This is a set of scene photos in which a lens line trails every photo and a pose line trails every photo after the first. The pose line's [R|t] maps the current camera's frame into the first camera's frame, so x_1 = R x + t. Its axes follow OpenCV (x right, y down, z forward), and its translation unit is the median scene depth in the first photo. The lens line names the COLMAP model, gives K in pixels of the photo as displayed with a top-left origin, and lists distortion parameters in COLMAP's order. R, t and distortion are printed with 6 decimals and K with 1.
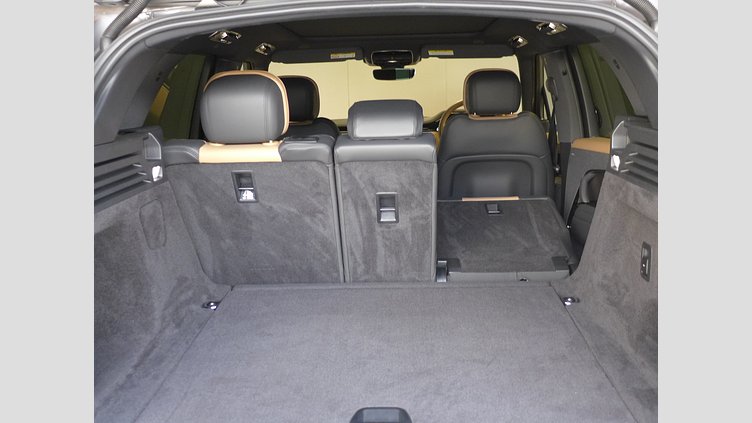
lens RADIAL K [[726.4, 0, 376.6], [0, 726.4, 221.3], [0, 0, 1]] dist [-0.087844, -0.014207]
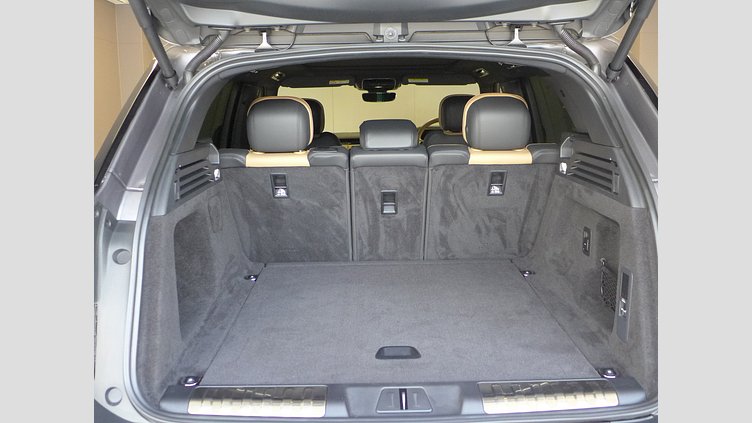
lens RADIAL K [[627.8, 0, 376.0], [0, 627.8, 211.5], [0, 0, 1]] dist [-0.064472, 0.001764]
pose [[0.998926, 0.001761, 0.046310, -0.063998], [-0.001042, 0.999878, -0.015564, 0.016331], [-0.046332, 0.015499, 0.998806, -0.131570]]
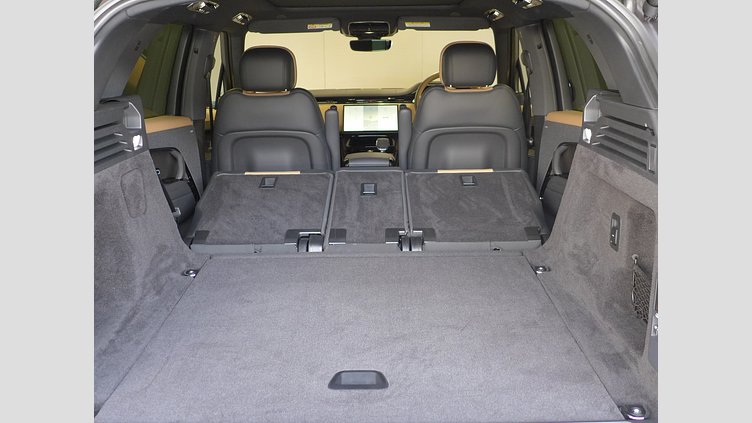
lens RADIAL K [[726.4, 0, 376.6], [0, 726.4, 221.3], [0, 0, 1]] dist [-0.087844, -0.014207]
pose [[0.999361, 0.004857, 0.035417, -0.004264], [-0.006235, 0.999223, 0.038918, 0.002444], [-0.035200, -0.039114, 0.998615, -0.020595]]
